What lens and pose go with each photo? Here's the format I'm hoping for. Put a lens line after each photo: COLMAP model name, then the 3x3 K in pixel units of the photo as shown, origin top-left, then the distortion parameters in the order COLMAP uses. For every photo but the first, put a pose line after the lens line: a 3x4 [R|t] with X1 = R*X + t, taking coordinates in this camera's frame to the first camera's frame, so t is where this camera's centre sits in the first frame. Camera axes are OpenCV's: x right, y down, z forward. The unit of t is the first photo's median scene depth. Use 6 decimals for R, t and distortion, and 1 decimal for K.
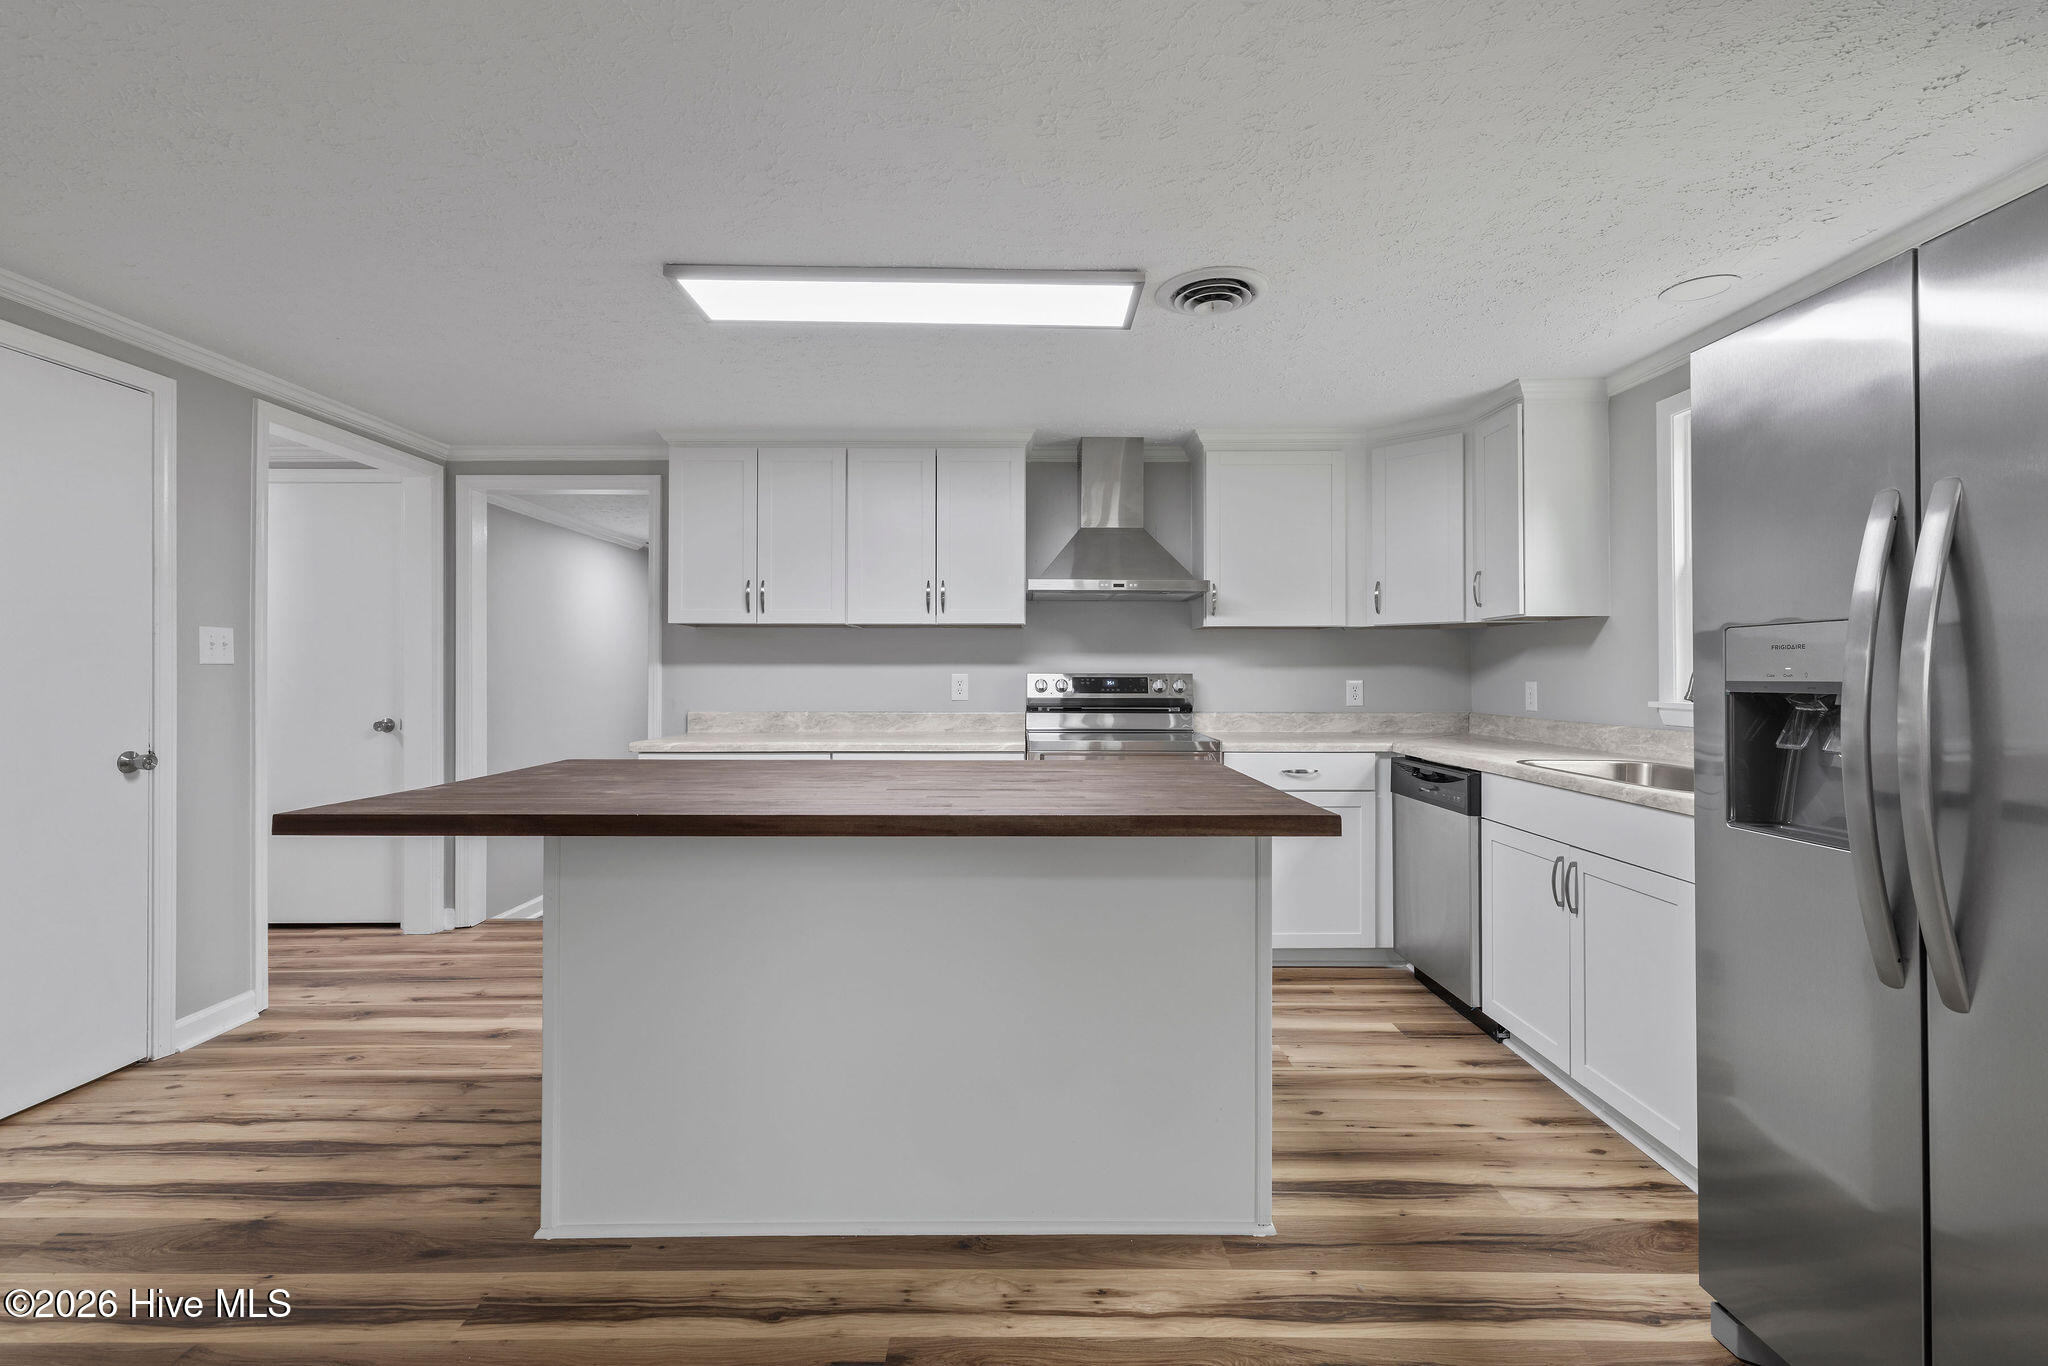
lens RADIAL K [[891.7, 0, 1030.1], [0, 891.7, 667.5], [0, 0, 1]] dist [0.000781, 0.000137]
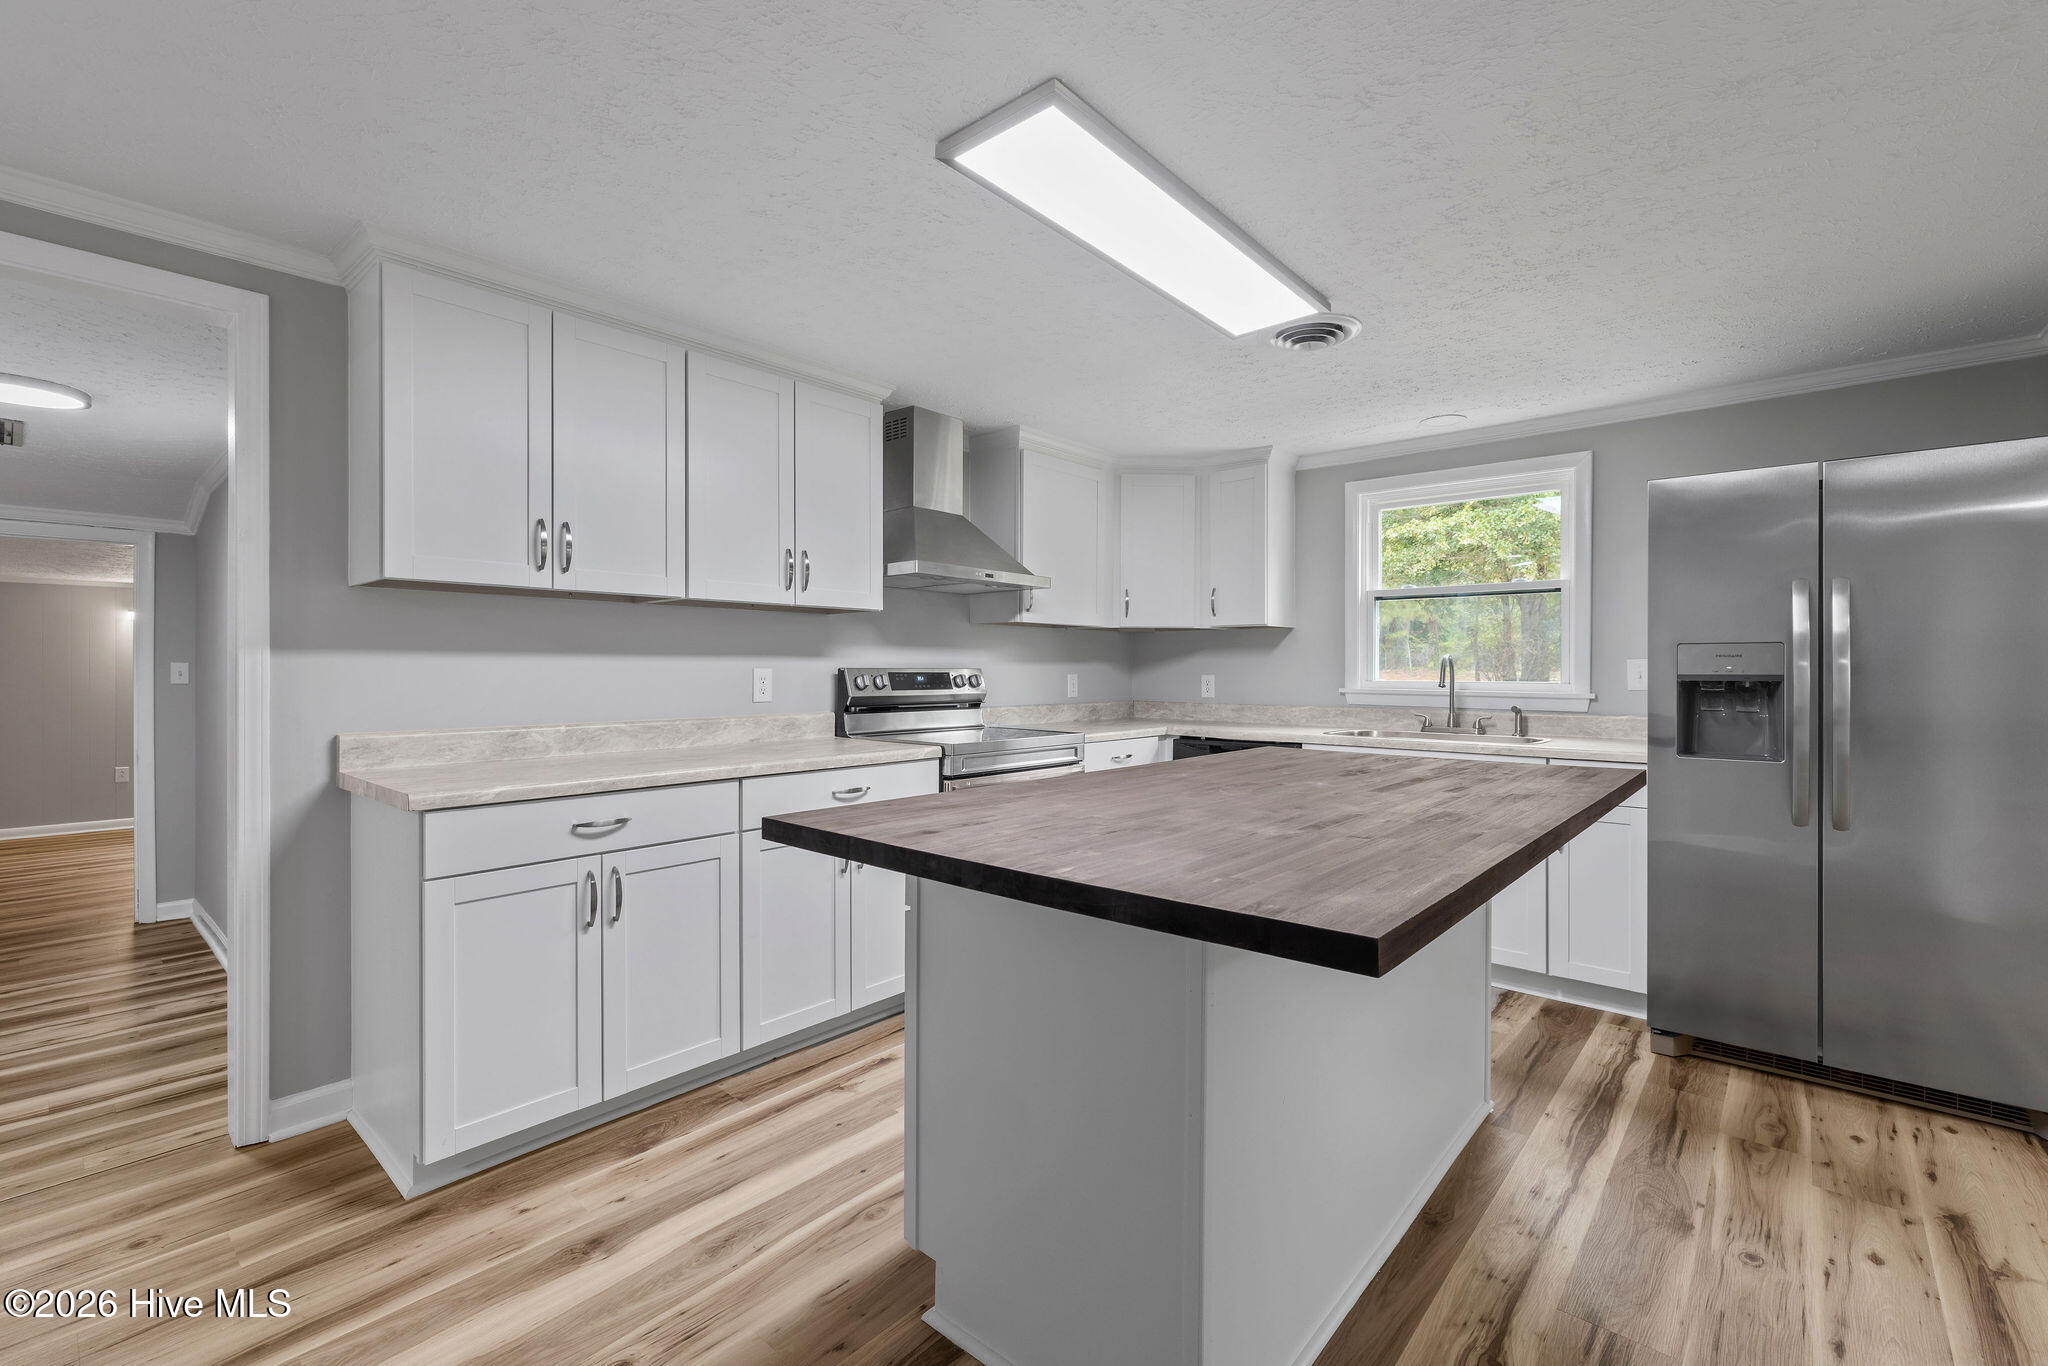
lens RADIAL K [[885.7, 0, 1024.0], [0, 885.7, 683.0], [0, 0, 1]] dist [-0.001874, -0.000128]
pose [[0.660510, -0.012009, 0.750721, -0.565104], [-0.010103, 0.999639, 0.024879, -0.002164], [-0.750749, -0.024017, 0.660151, 0.337147]]
